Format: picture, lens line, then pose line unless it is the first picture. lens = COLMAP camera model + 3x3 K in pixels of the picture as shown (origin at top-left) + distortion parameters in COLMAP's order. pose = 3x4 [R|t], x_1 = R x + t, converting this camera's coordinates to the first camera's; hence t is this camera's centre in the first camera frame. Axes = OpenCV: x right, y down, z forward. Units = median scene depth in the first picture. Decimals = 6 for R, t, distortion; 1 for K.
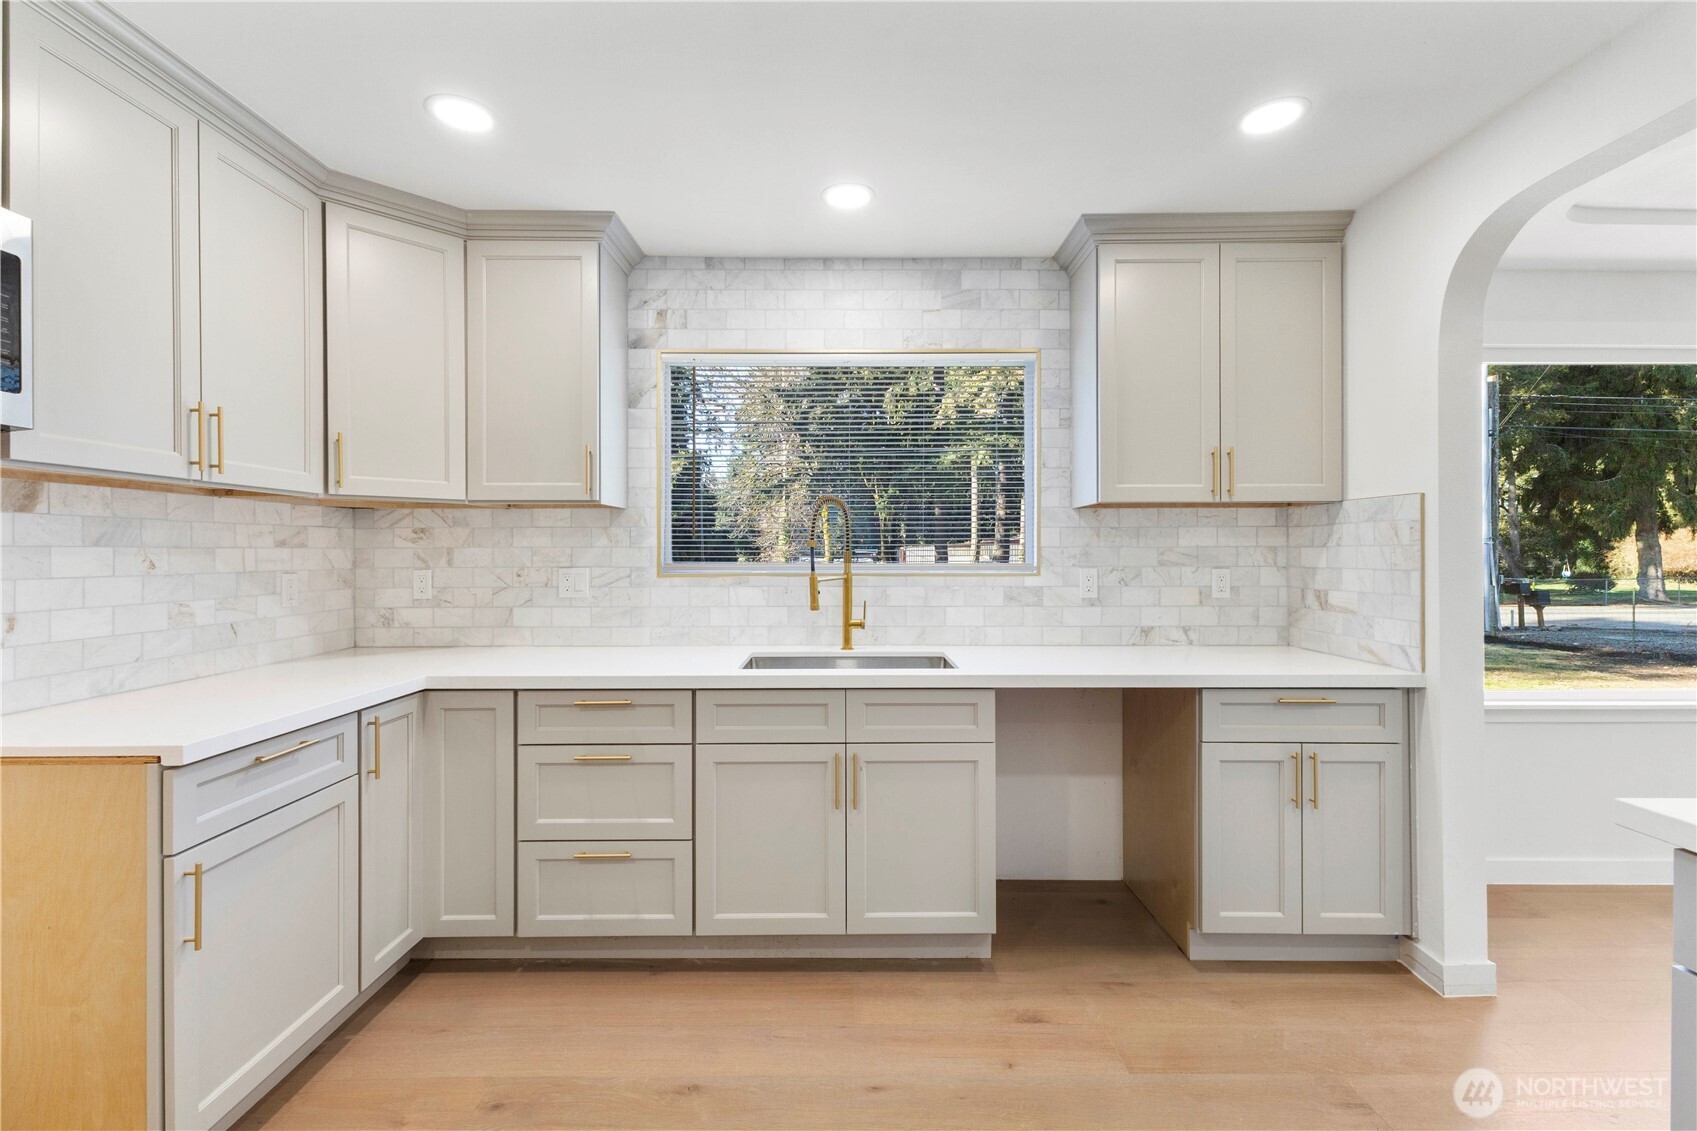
lens RADIAL K [[742.7, 0, 849.9], [0, 742.7, 550.0], [0, 0, 1]] dist [0.009519, 0.001383]
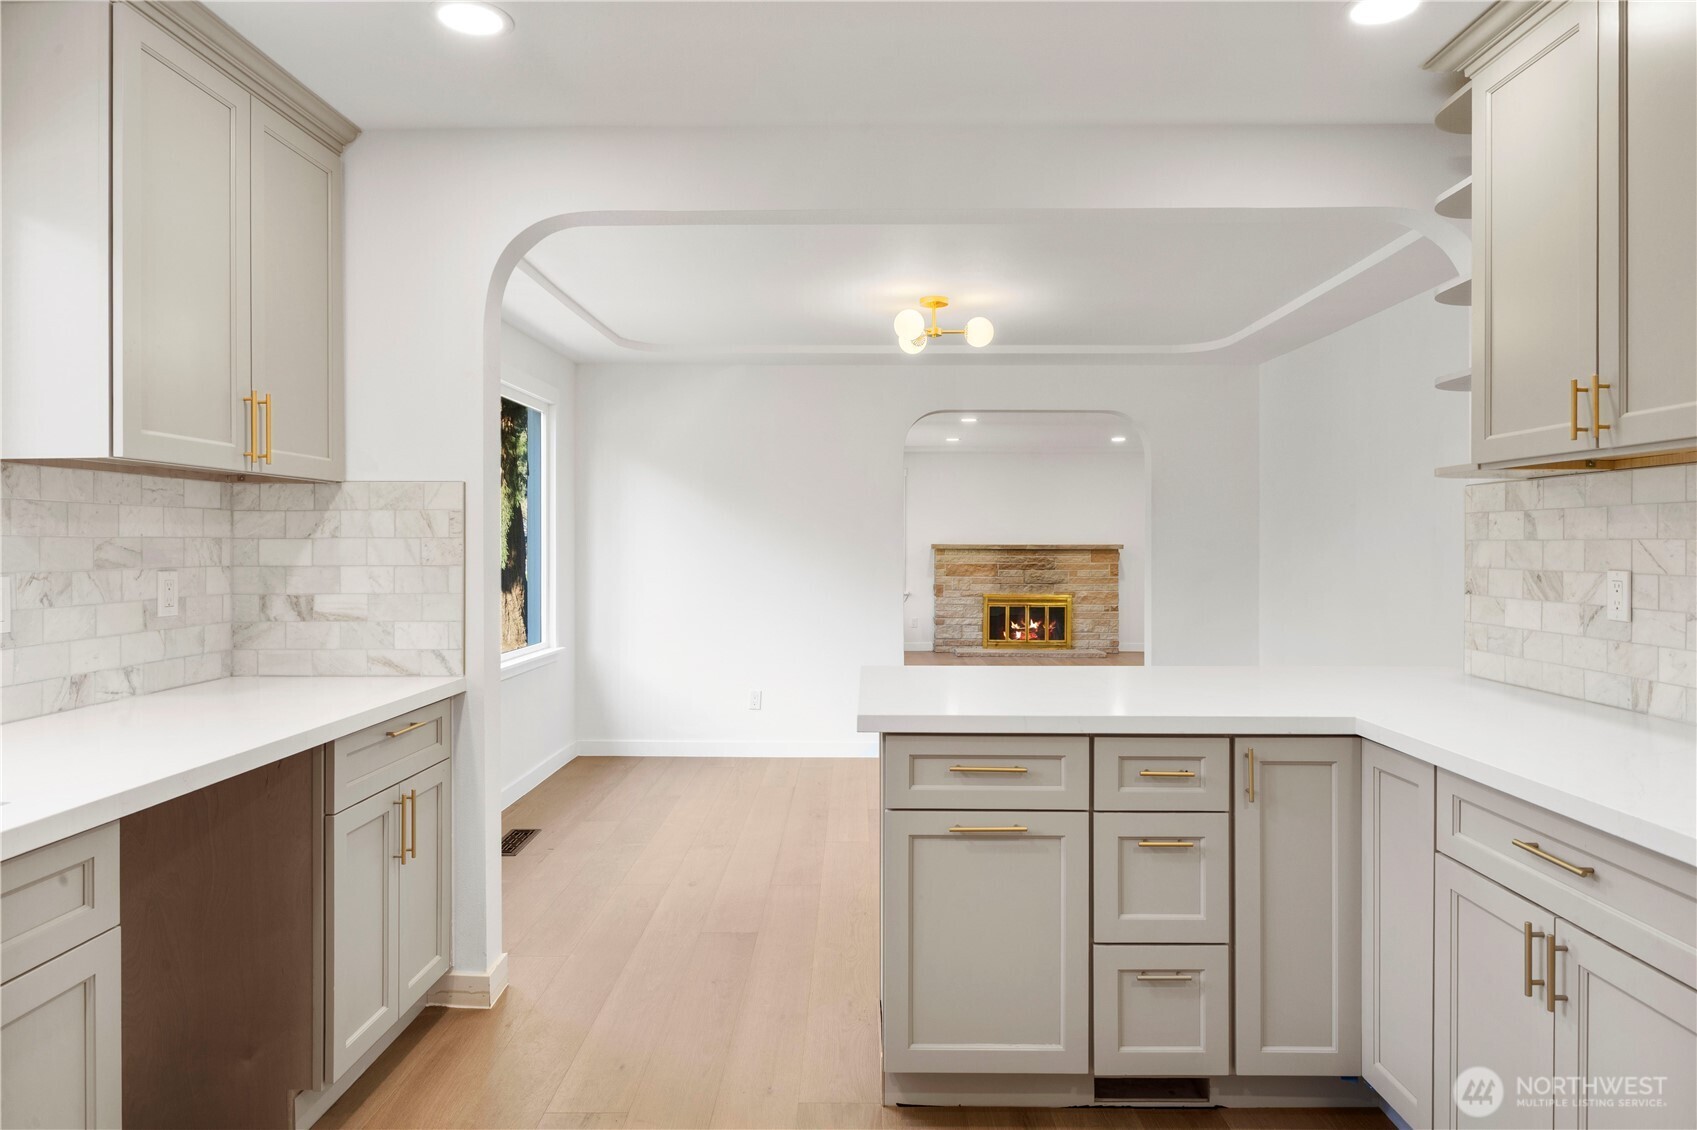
lens RADIAL K [[1032.1, 0, 851.8], [0, 1032.1, 541.3], [0, 0, 1]] dist [0.018855, -0.000295]
pose [[0.016051, 0.003247, 0.999866, -0.448024], [-0.003542, 0.999989, -0.003191, -0.000253], [-0.999865, -0.003490, 0.016062, 0.433162]]
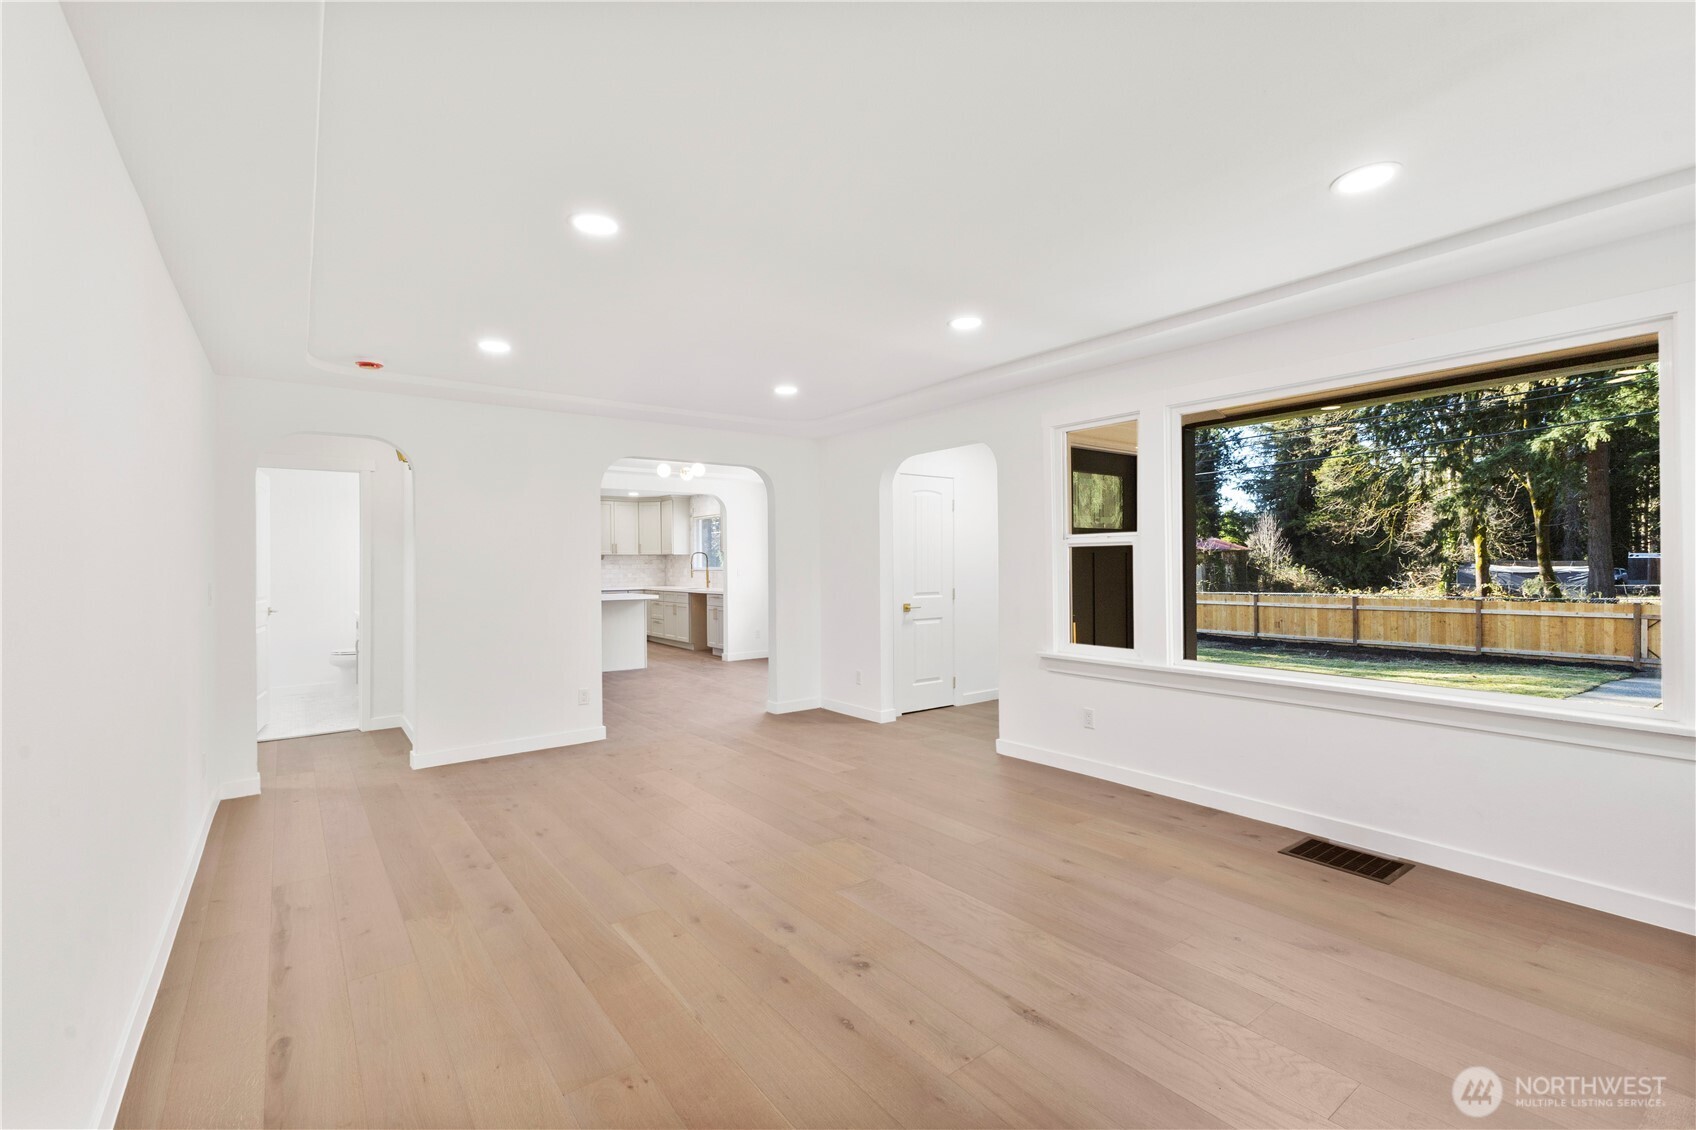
lens RADIAL K [[742.3, 0, 848.8], [0, 742.3, 570.6], [0, 0, 1]] dist [0.009519, 0.001383]
pose [[0.587572, 0.002644, -0.809168, 4.144090], [0.011206, 0.999872, 0.011404, -0.001747], [0.809094, -0.015768, 0.587467, -0.877166]]
